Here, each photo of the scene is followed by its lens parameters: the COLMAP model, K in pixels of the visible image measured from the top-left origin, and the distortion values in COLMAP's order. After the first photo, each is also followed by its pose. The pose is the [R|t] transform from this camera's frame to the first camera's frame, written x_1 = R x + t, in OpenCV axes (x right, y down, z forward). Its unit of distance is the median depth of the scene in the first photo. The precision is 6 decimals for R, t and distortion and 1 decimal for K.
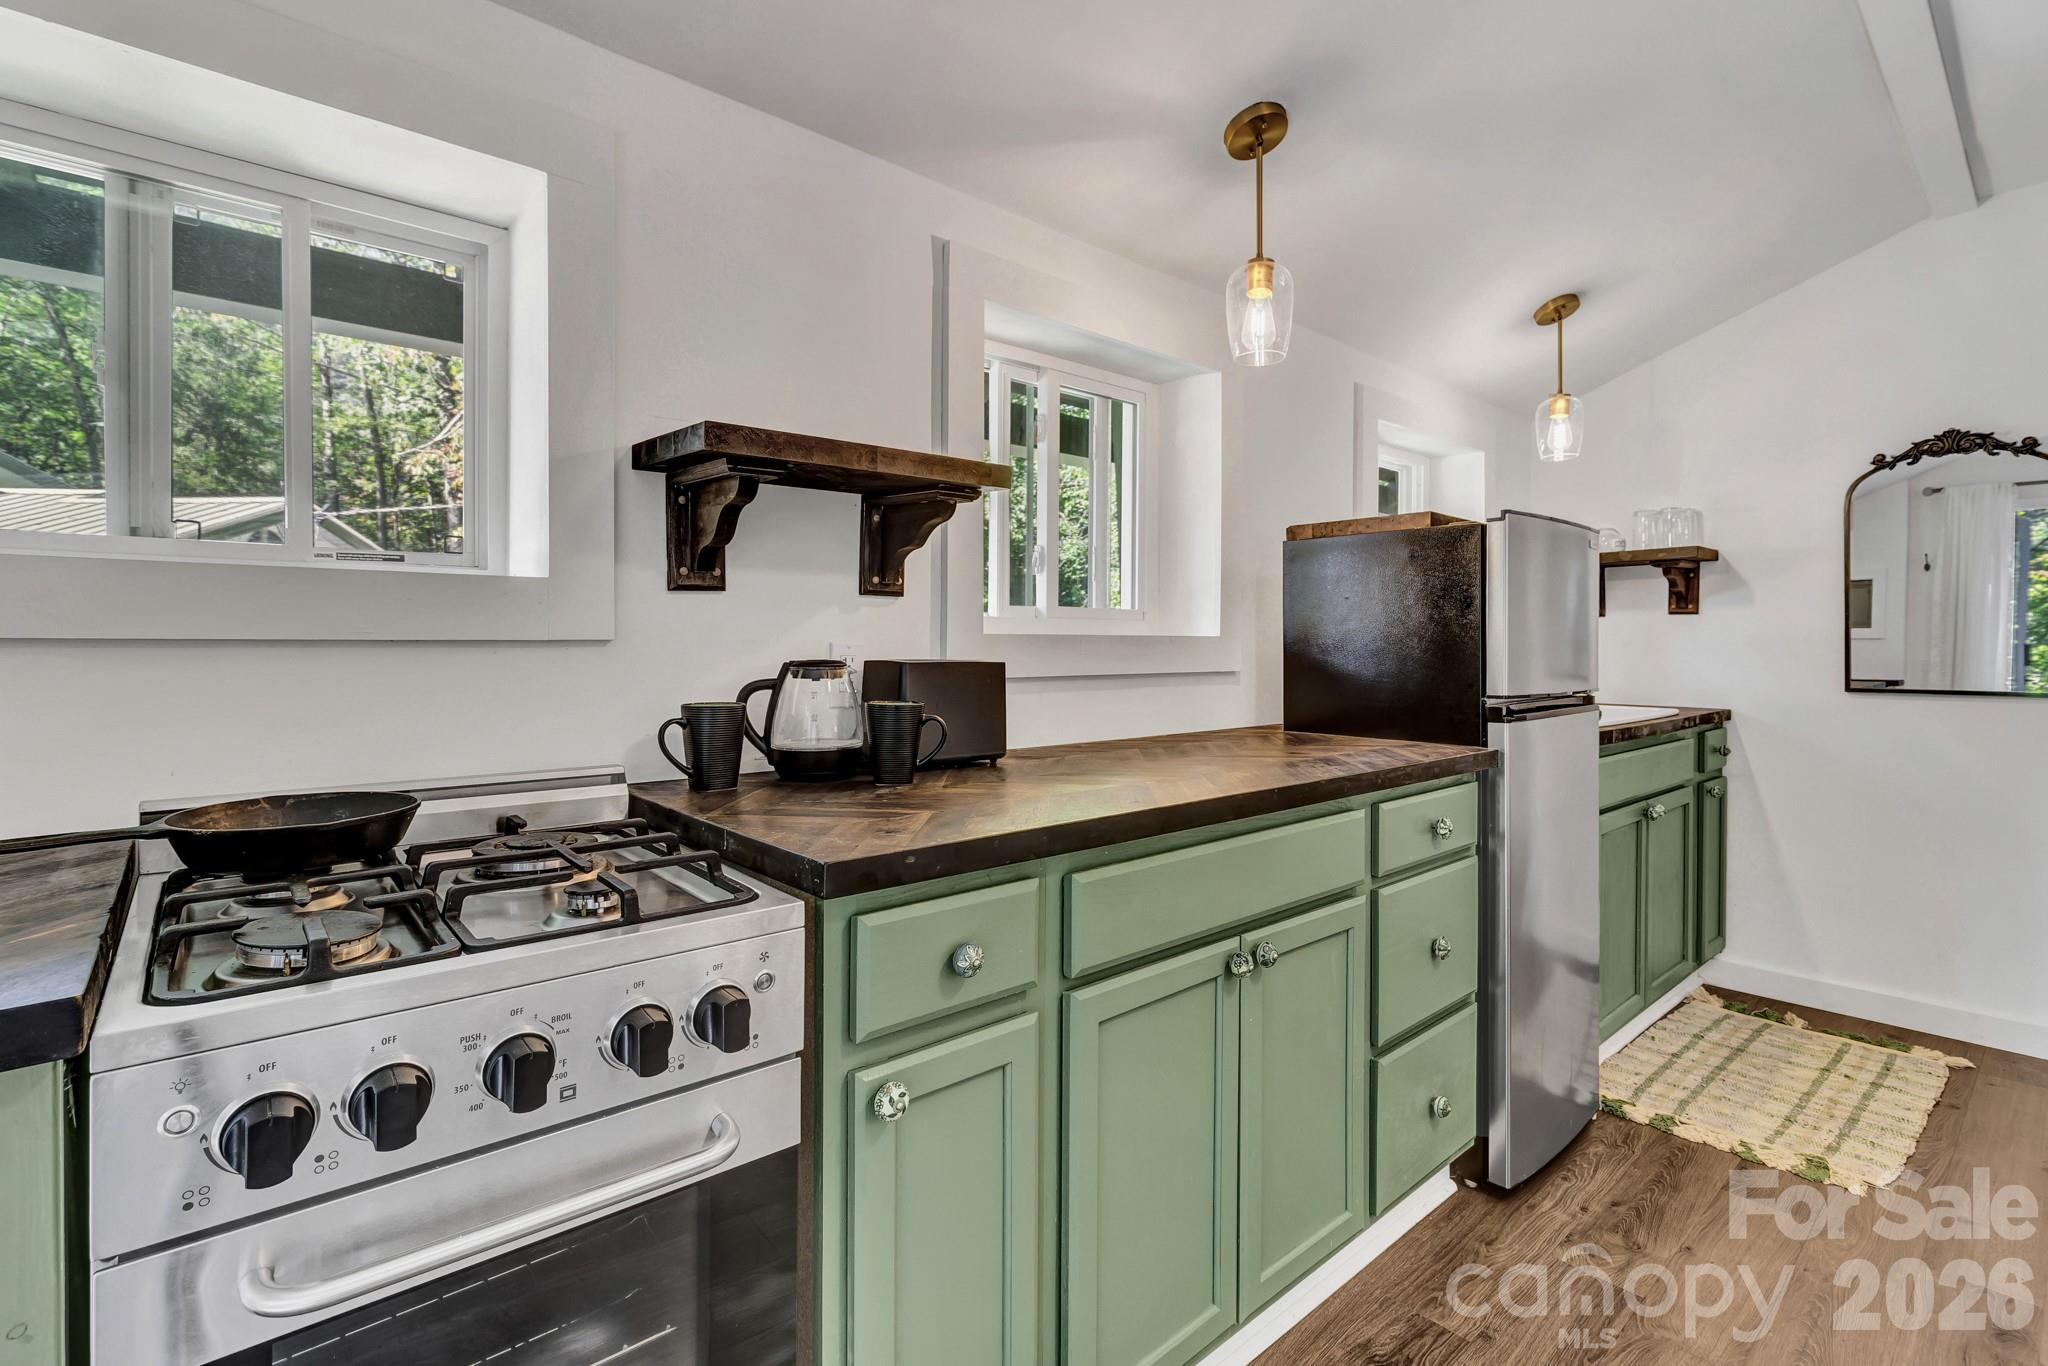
lens RADIAL K [[952.3, 0, 1030.1], [0, 952.3, 651.9], [0, 0, 1]] dist [0.002561, 0.001228]
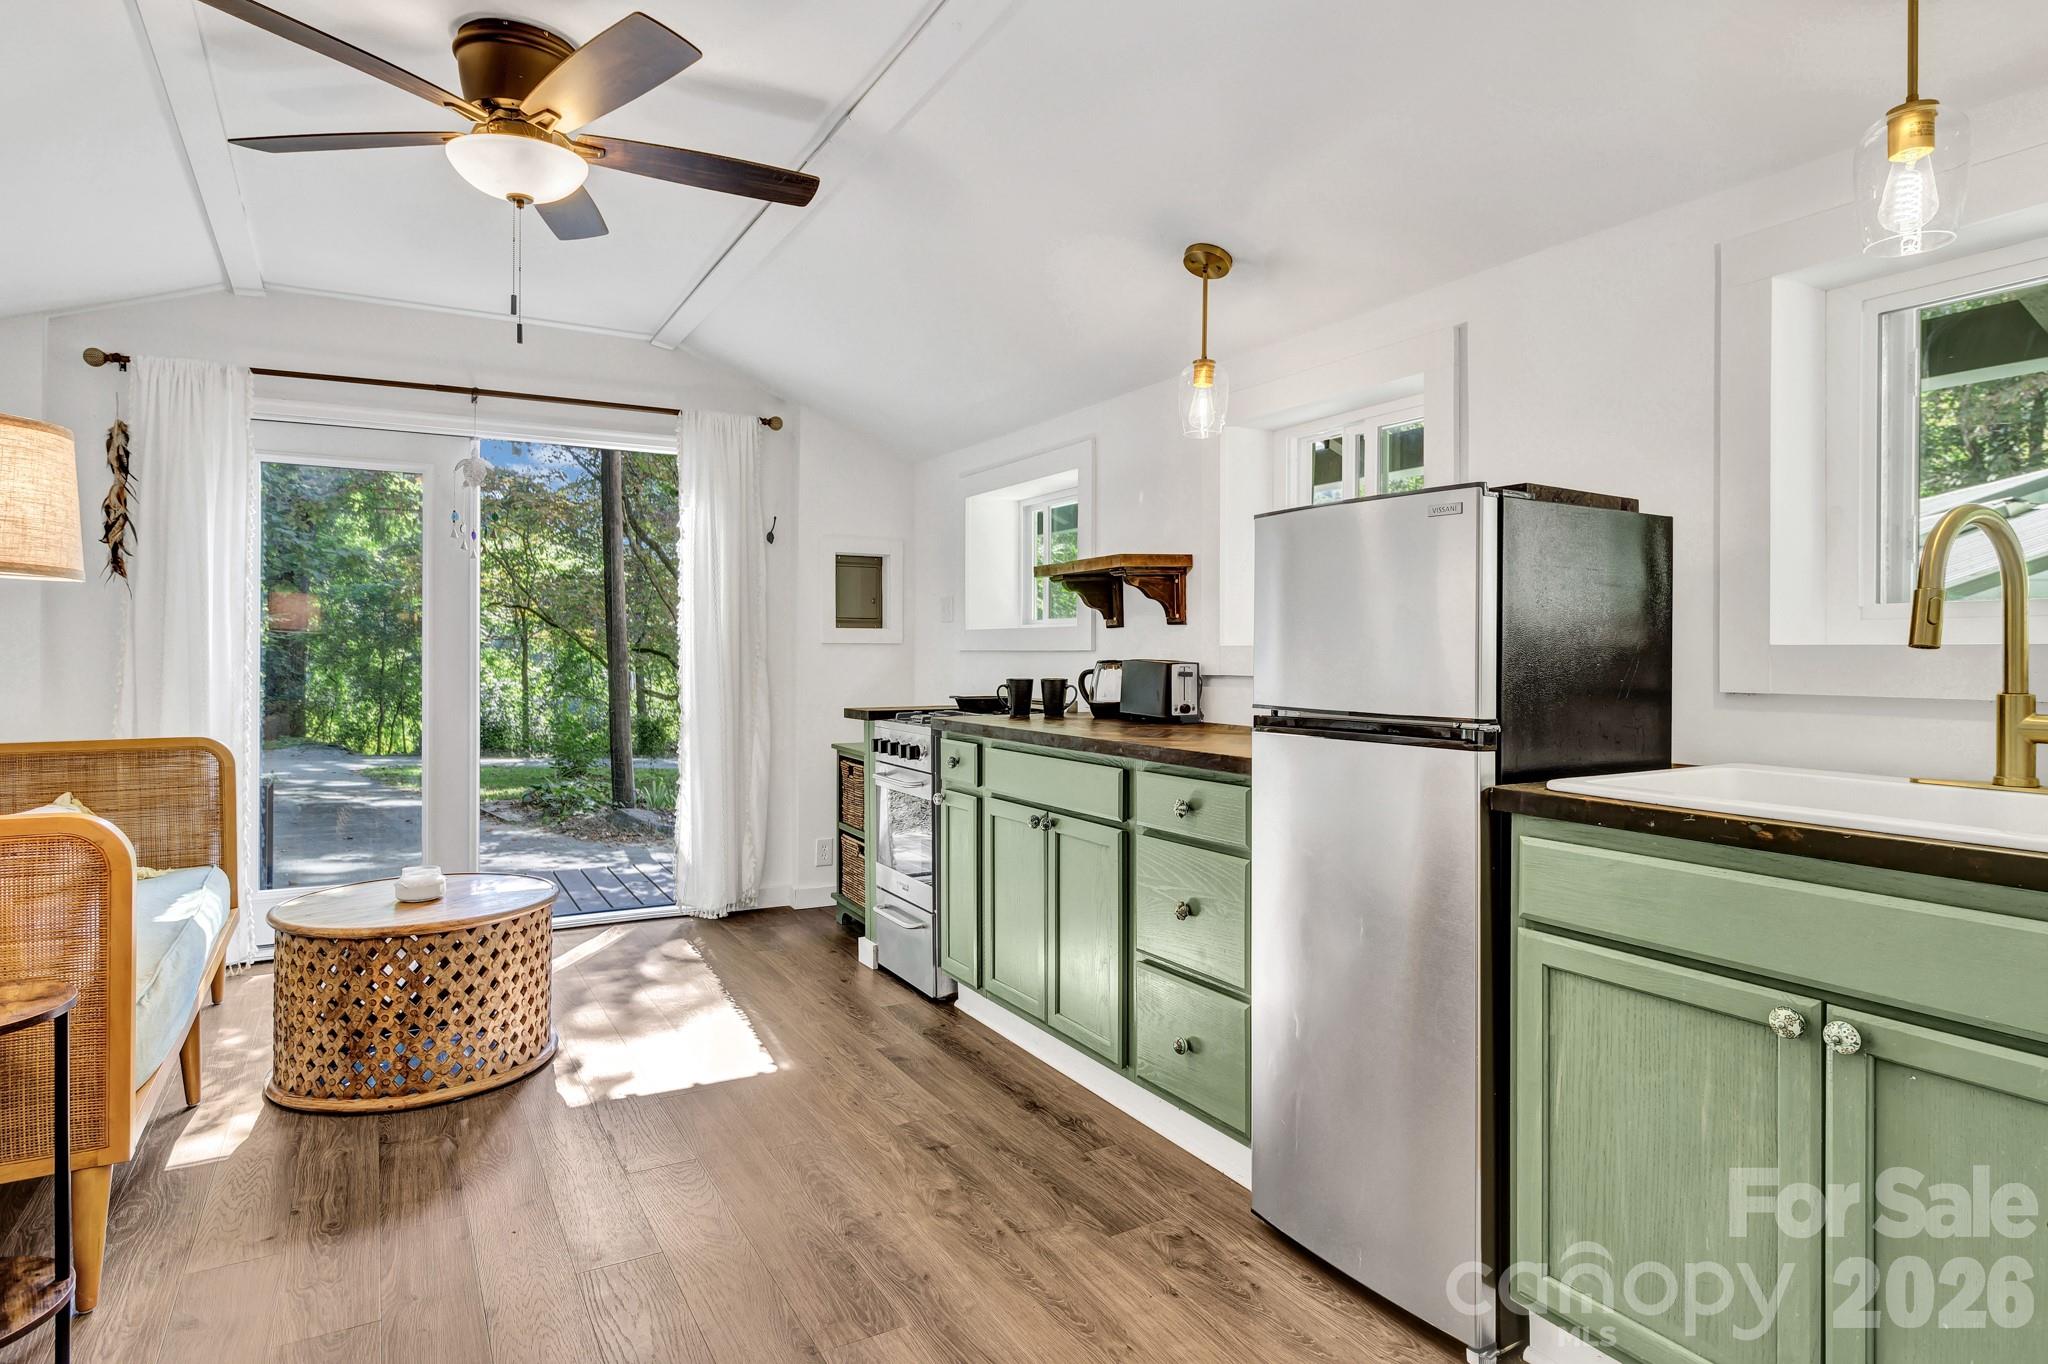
lens RADIAL K [[1150.3, 0, 1028.3], [0, 1150.3, 653.3], [0, 0, 1]] dist [0.044157, -0.000076]
pose [[-0.203218, 0.000313, -0.979134, 1.682655], [-0.010501, 0.999942, 0.002499, -0.007694], [0.979077, 0.010790, -0.203202, 0.991348]]
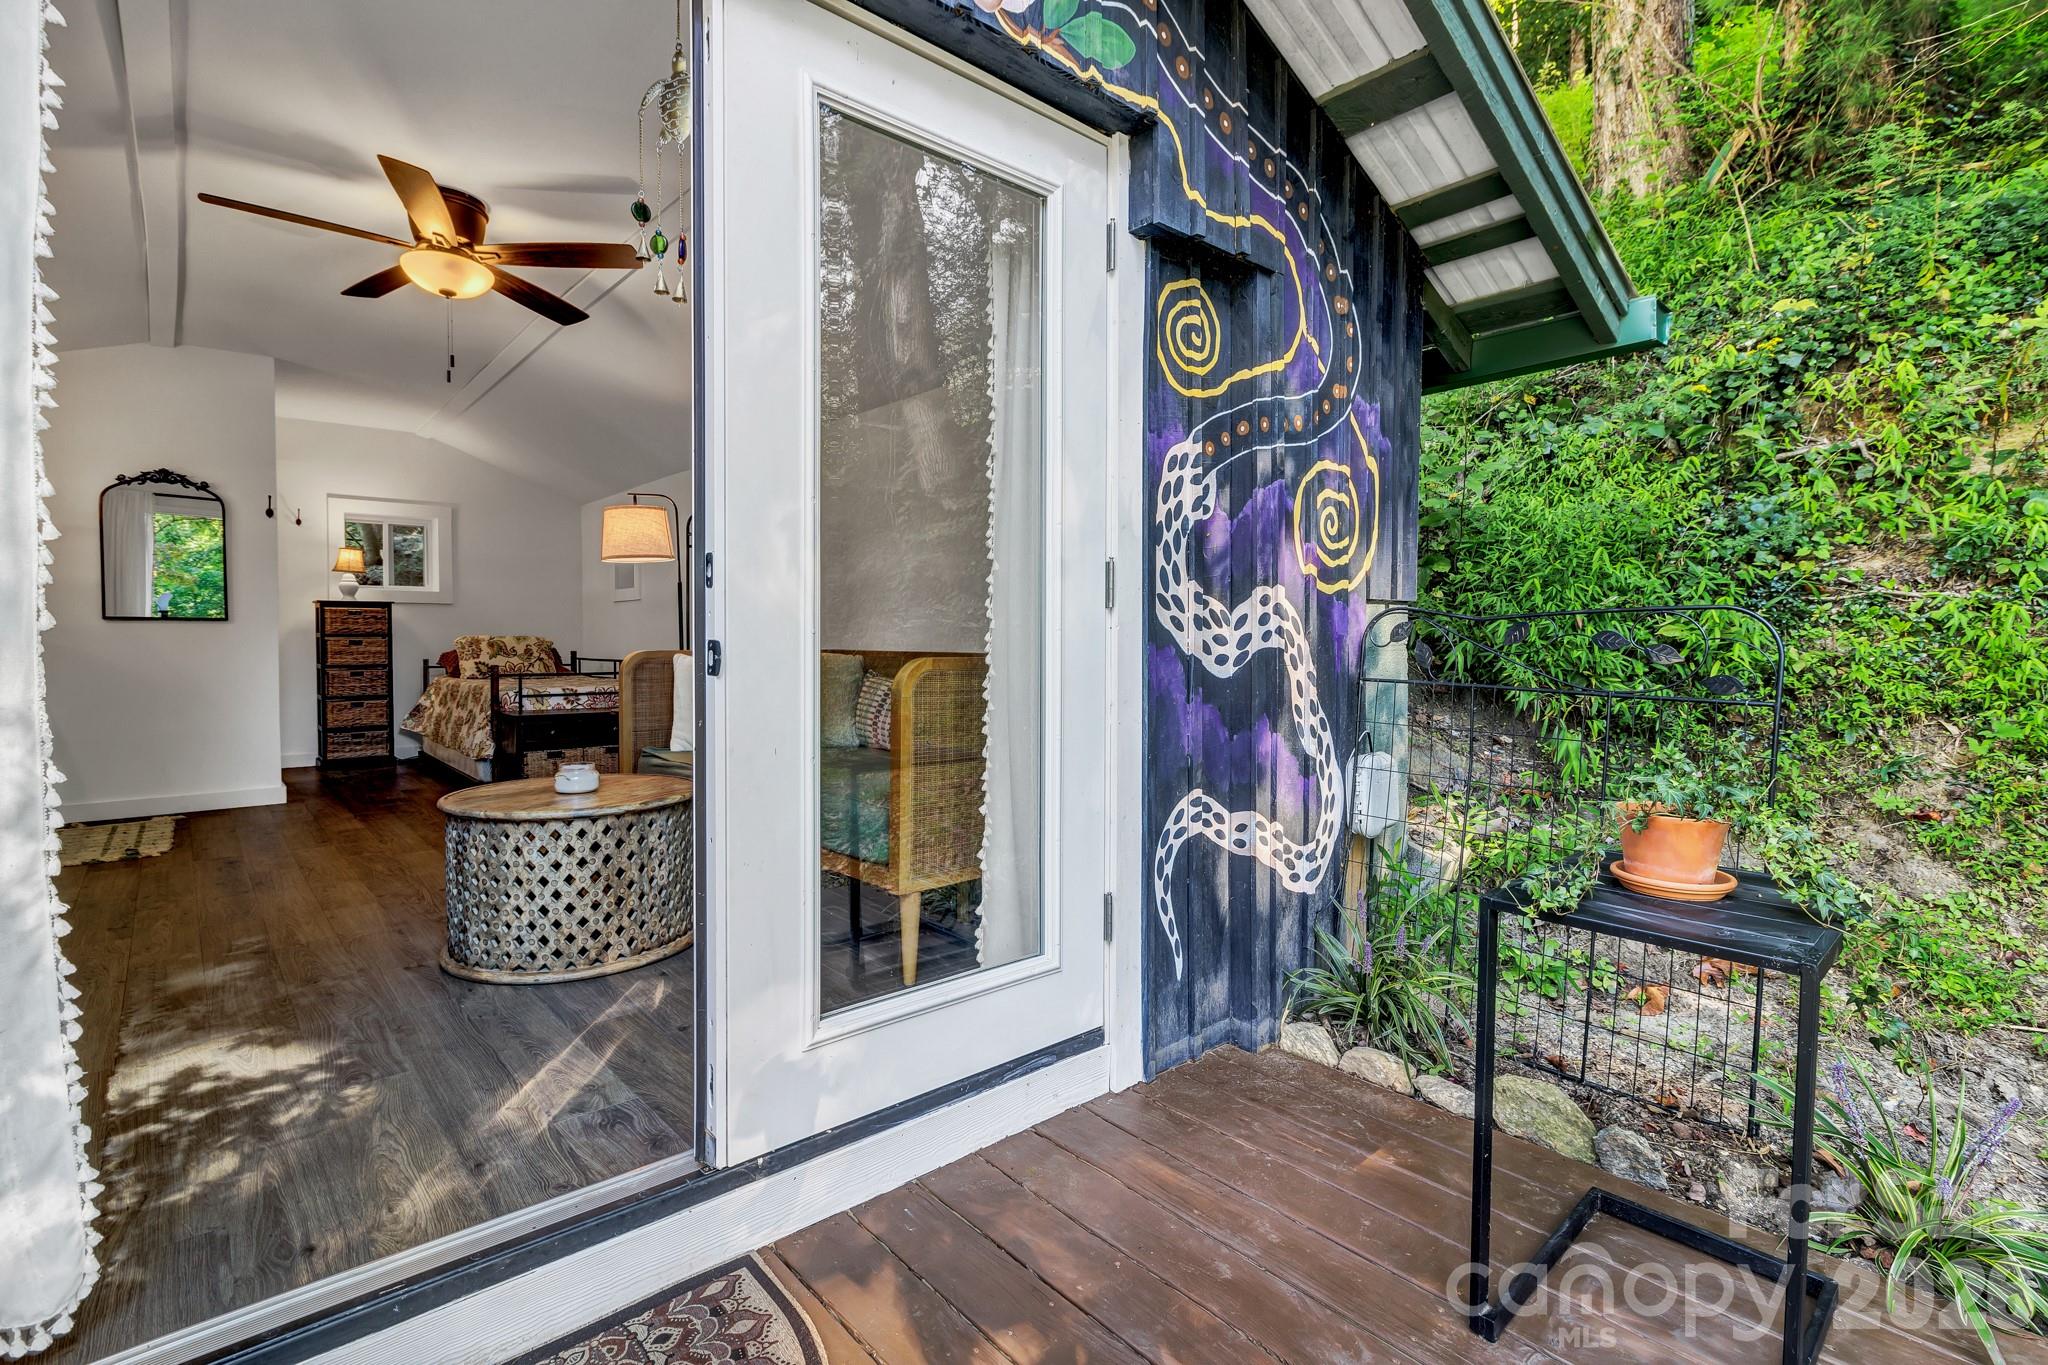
lens RADIAL K [[938.8, 0, 1022.0], [0, 938.8, 654.5], [0, 0, 1]] dist [0.003494, -0.000181]
pose [[-0.006474, -0.018682, 0.999805, -1.105688], [0.004798, 0.999813, 0.018714, 0.118902], [-0.999968, 0.004918, -0.006383, -0.799612]]
